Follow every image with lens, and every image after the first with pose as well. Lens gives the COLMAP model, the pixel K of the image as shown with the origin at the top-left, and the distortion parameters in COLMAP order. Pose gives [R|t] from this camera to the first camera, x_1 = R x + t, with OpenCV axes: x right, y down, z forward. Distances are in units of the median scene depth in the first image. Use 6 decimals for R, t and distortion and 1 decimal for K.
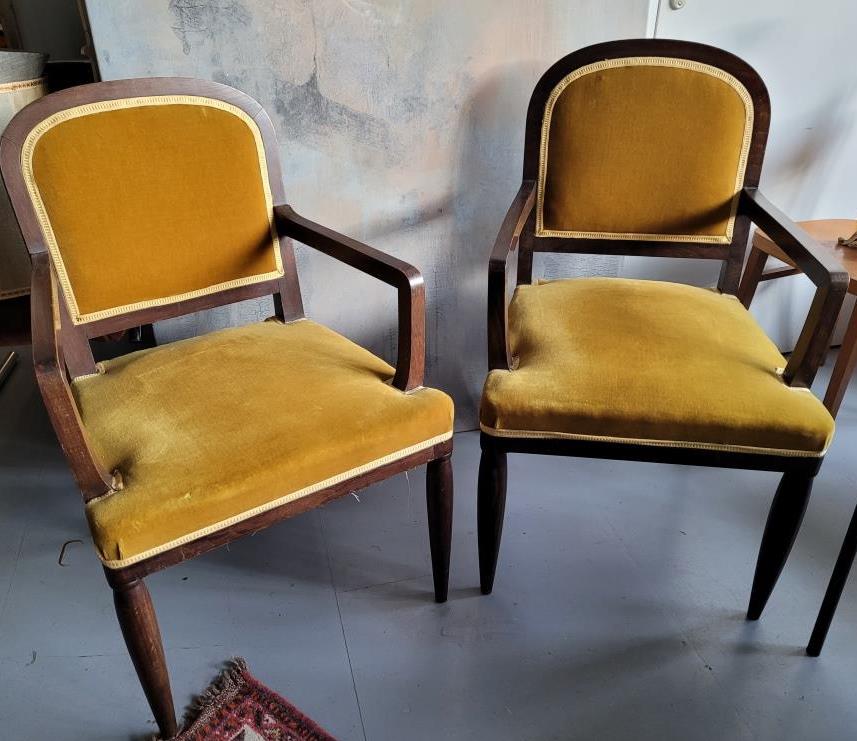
lens RADIAL K [[757.8, 0, 429.4], [0, 757.8, 373.4], [0, 0, 1]] dist [0.009154, -0.001518]
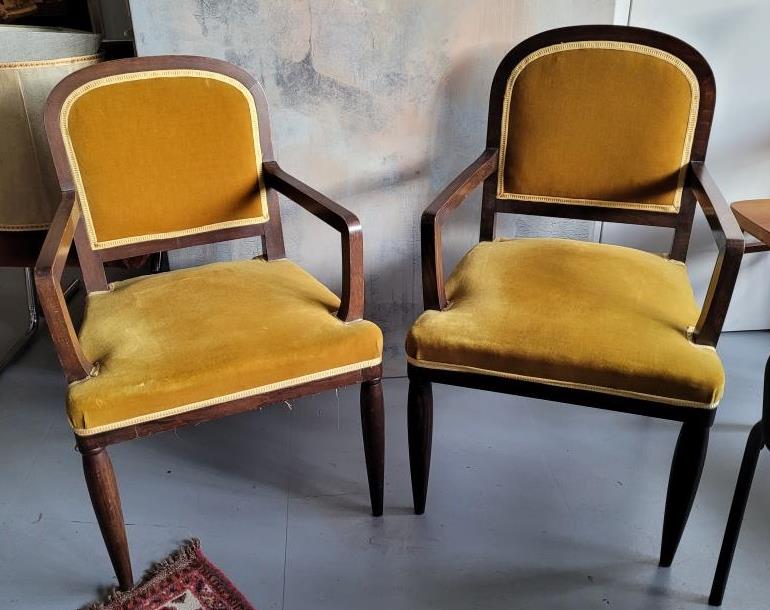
lens RADIAL K [[759.7, 0, 385.0], [0, 759.7, 305.0], [0, 0, 1]] dist [0.004435, 0.004799]
pose [[0.982034, 0.068468, -0.175844, 0.209469], [-0.077075, 0.996115, -0.042585, 0.038829], [0.172245, 0.055373, 0.983496, -0.125733]]
